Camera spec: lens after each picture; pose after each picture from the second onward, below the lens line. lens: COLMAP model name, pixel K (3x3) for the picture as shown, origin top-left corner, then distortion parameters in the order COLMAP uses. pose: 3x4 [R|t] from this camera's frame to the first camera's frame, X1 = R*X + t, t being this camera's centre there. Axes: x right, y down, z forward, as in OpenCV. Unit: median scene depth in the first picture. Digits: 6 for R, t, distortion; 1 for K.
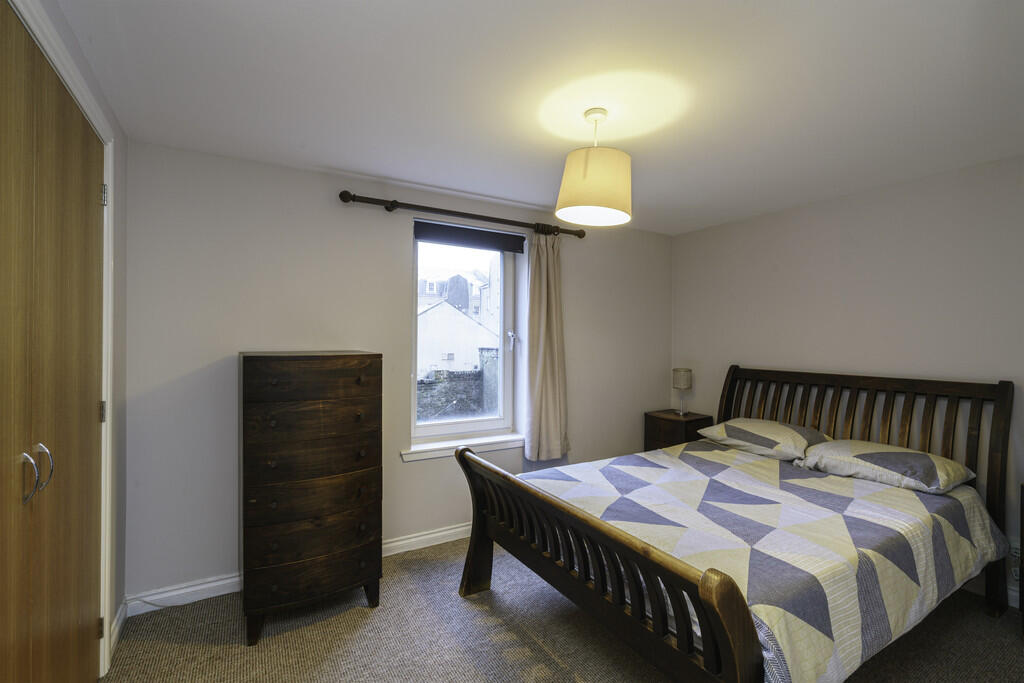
lens RADIAL K [[475.8, 0, 483.1], [0, 475.8, 347.5], [0, 0, 1]] dist [0.000842, 0.000326]
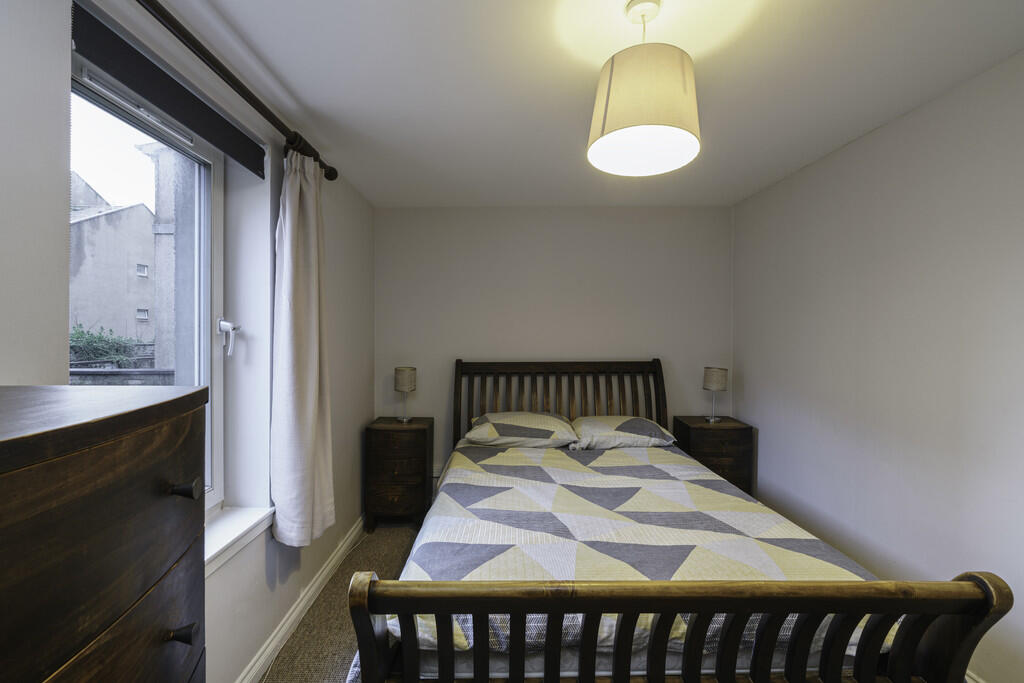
lens RADIAL K [[478.0, 0, 512.2], [0, 478.0, 339.6], [0, 0, 1]] dist [0.001310, 0.000182]
pose [[0.445105, -0.024733, 0.895137, -0.398320], [0.021976, 0.999619, 0.016692, -0.022353], [-0.895209, 0.012242, 0.445479, 0.700228]]
